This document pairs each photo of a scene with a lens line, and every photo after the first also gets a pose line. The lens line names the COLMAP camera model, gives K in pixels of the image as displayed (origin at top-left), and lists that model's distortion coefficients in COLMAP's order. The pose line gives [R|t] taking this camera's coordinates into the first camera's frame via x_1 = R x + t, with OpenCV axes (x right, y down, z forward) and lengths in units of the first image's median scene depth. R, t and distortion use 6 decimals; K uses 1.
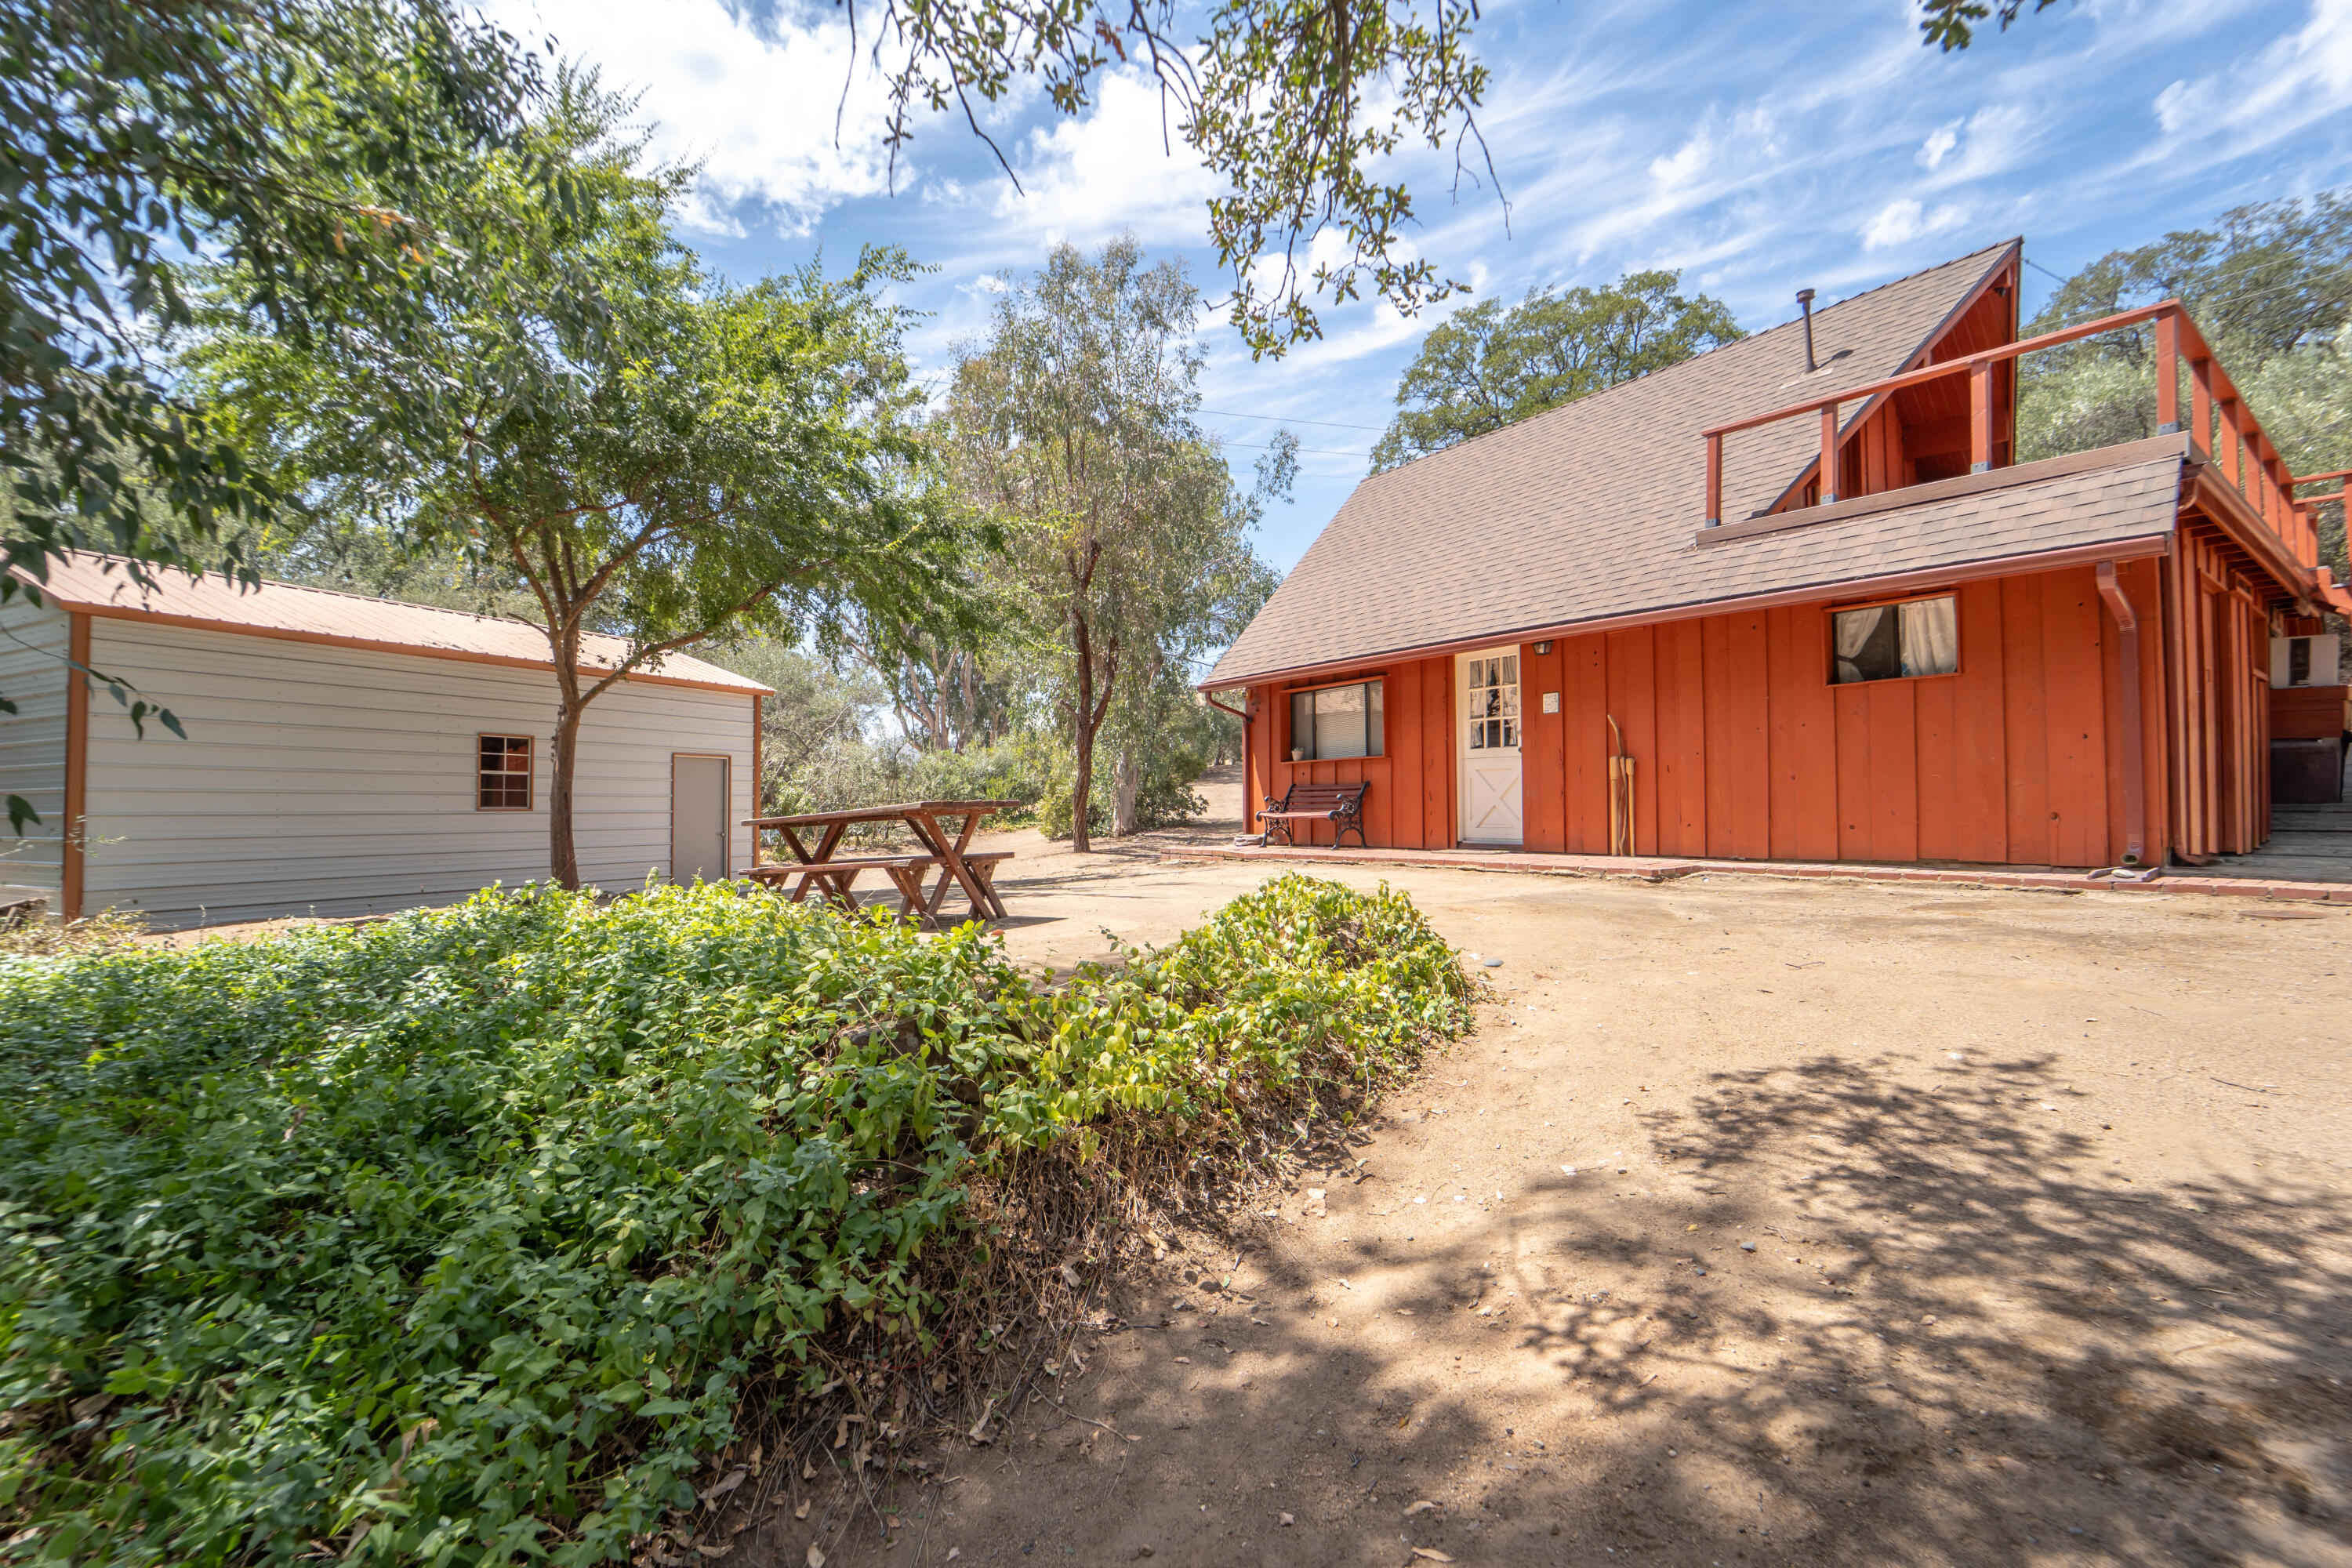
lens RADIAL K [[1064.4, 0, 1176.0], [0, 1064.4, 784.0], [0, 0, 1]] dist [-0.032384, 0.010781]
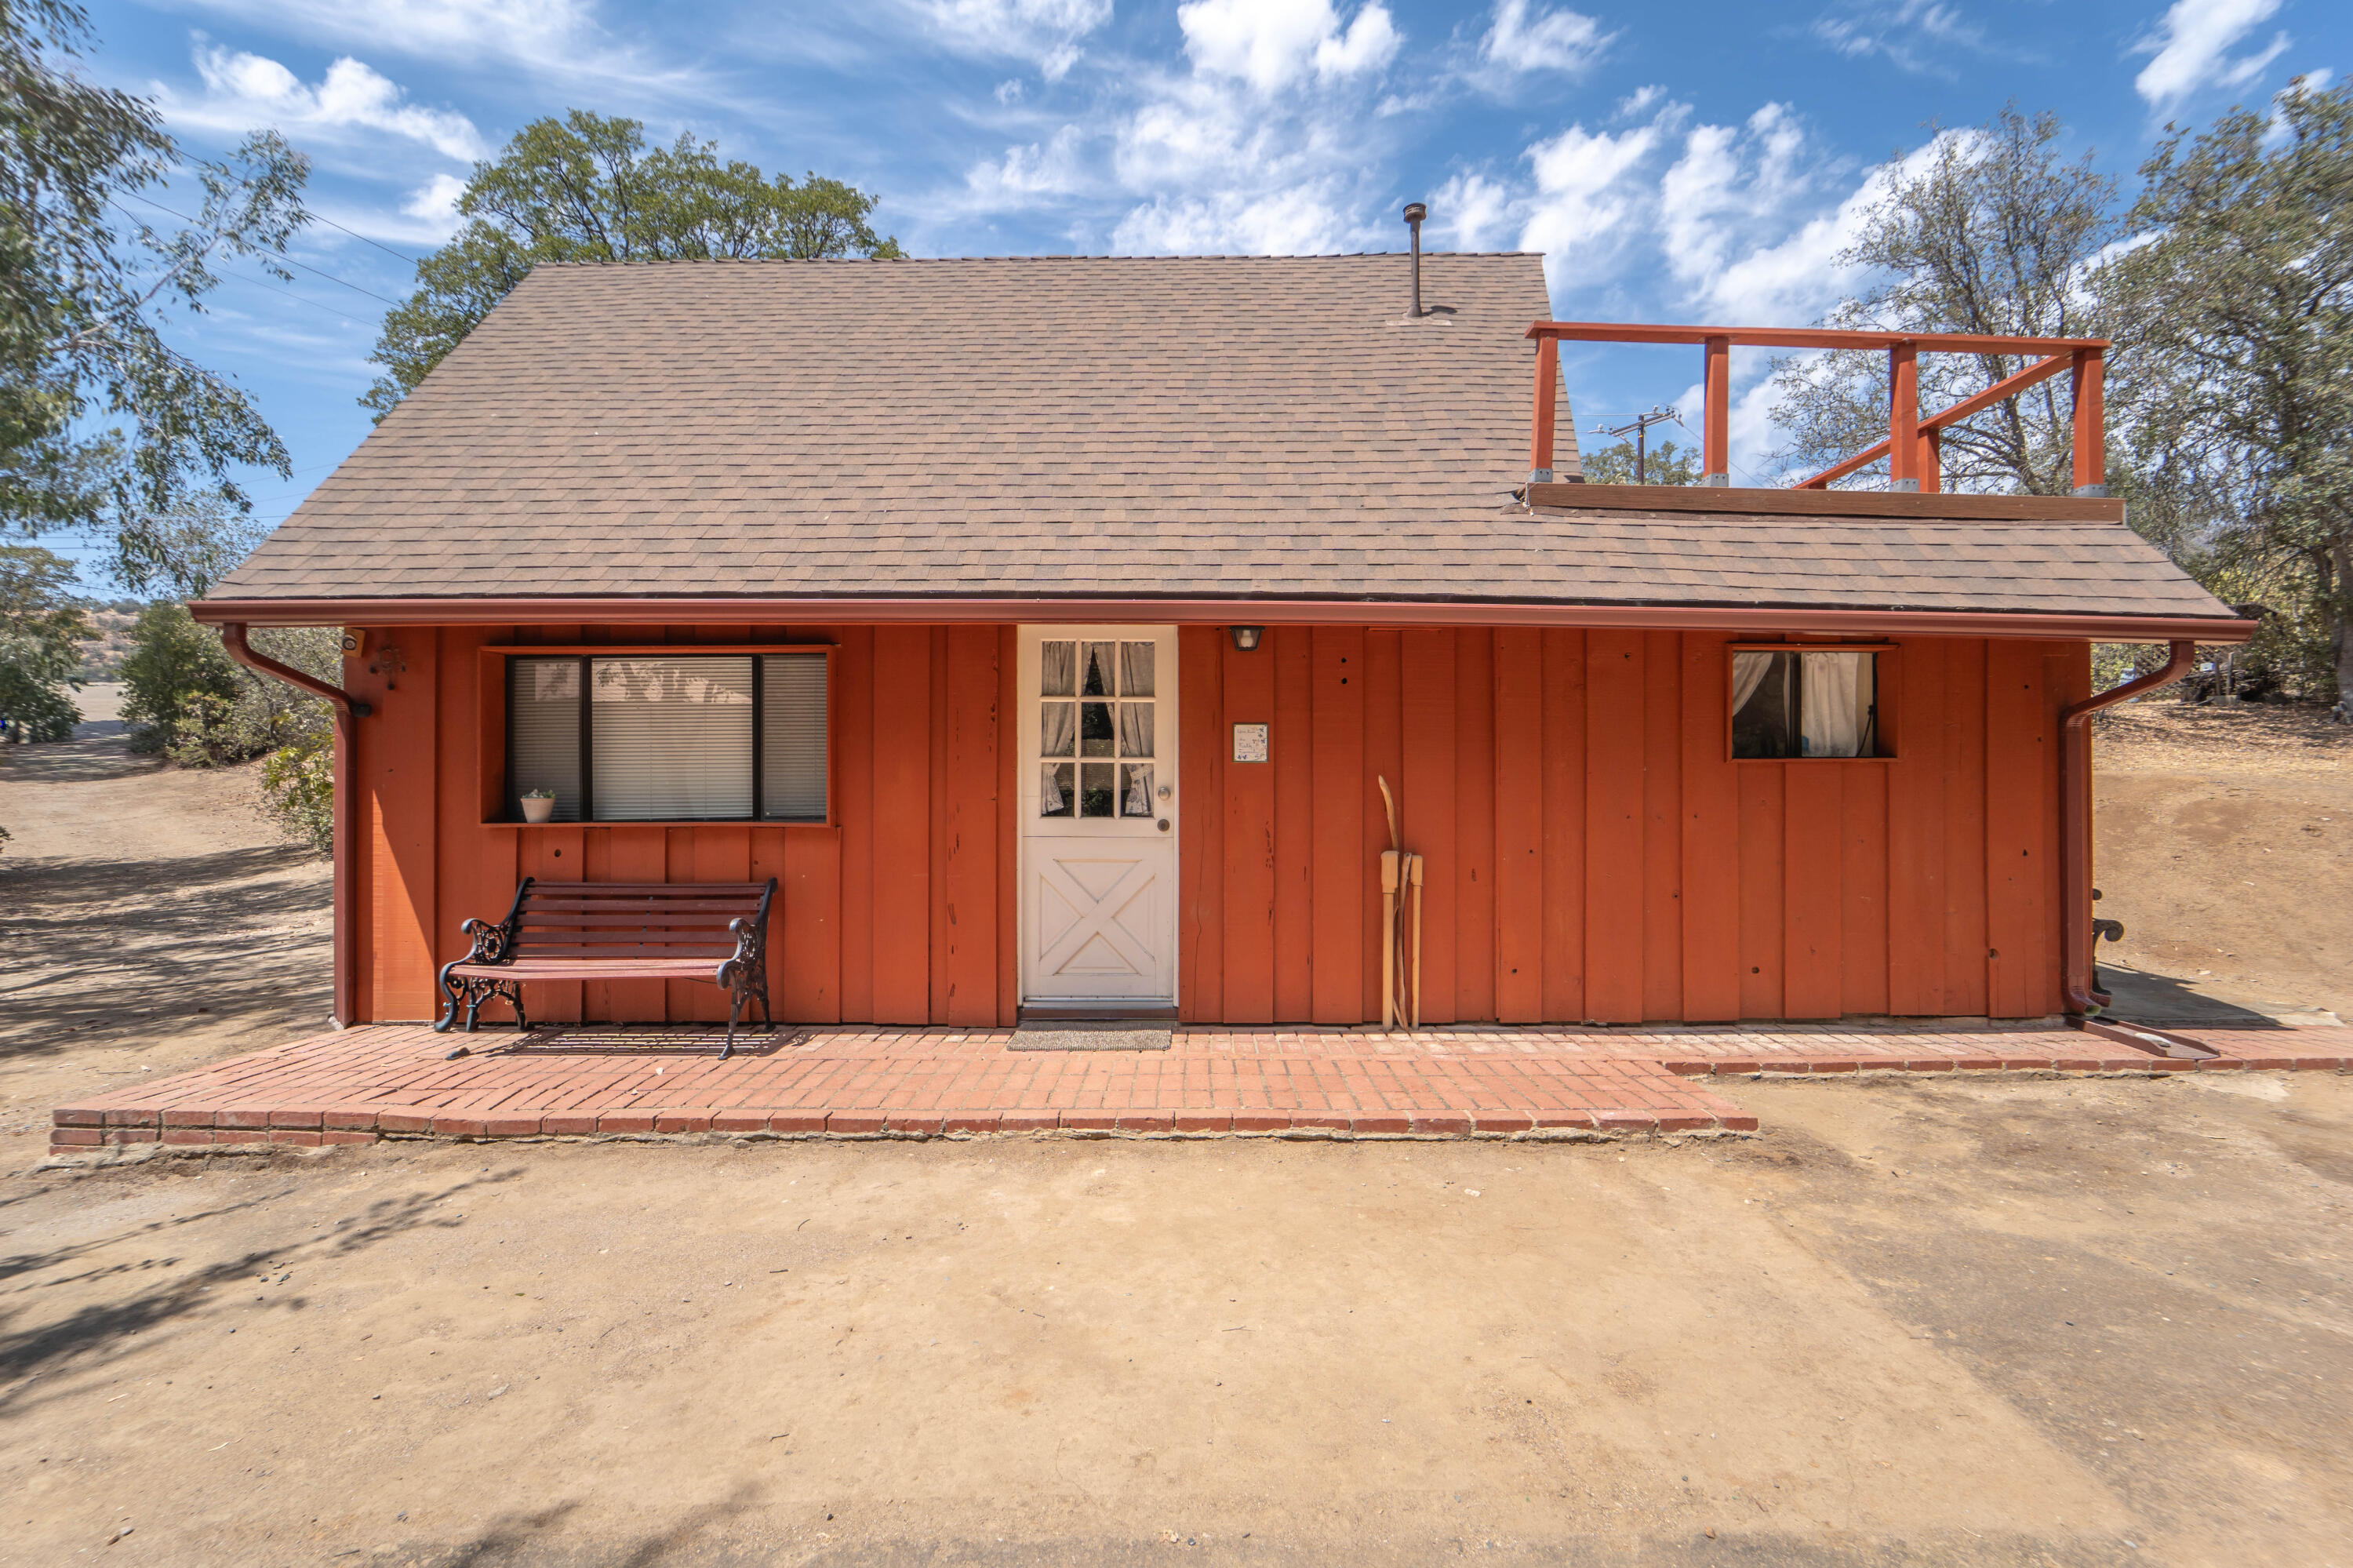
lens RADIAL K [[1030.7, 0, 977.2], [0, 1030.7, 784.8], [0, 0, 1]] dist [-0.018100, 0.000530]
pose [[0.594206, 0.032770, 0.803645, -0.145199], [-0.029845, 0.999380, -0.018684, -0.041683], [-0.803759, -0.012883, 0.594816, 0.805287]]
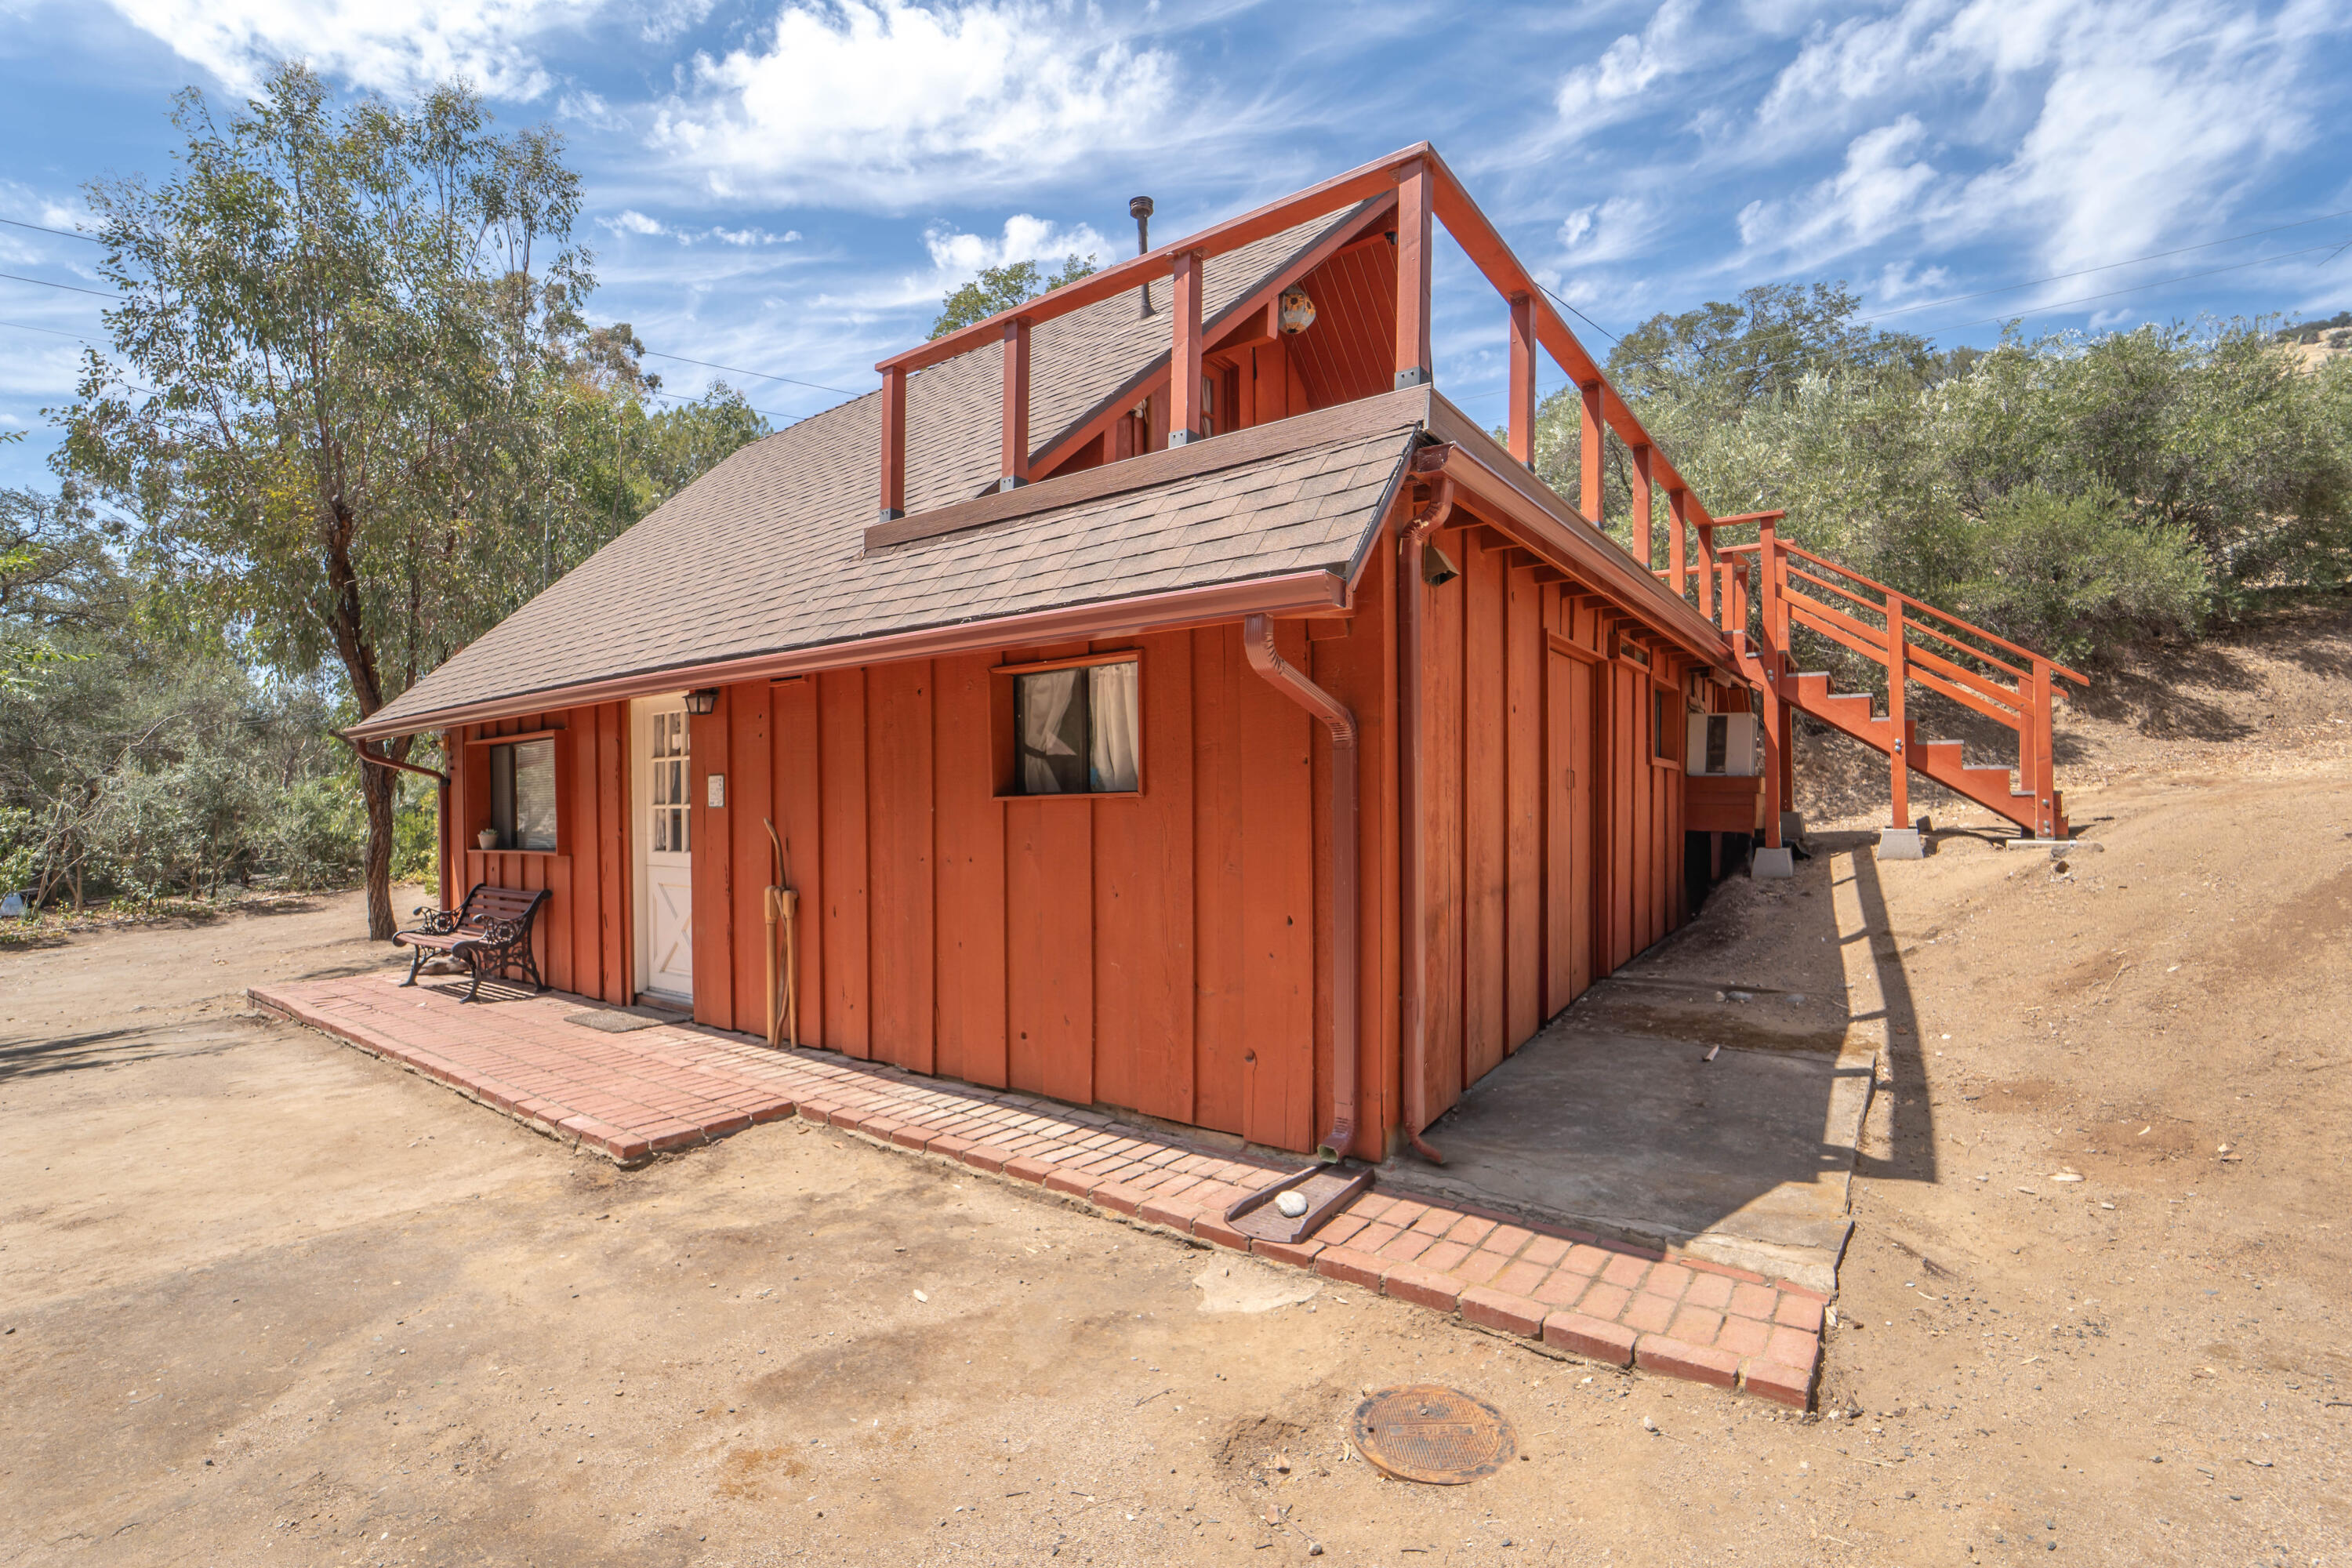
lens RADIAL K [[1041.3, 0, 1180.2], [0, 1041.3, 829.2], [0, 0, 1]] dist [-0.001884, -0.000214]
pose [[0.962386, -0.001647, 0.271681, 0.454503], [-0.009511, 0.999164, 0.039747, -0.081280], [-0.271519, -0.040836, 0.961566, 0.324594]]
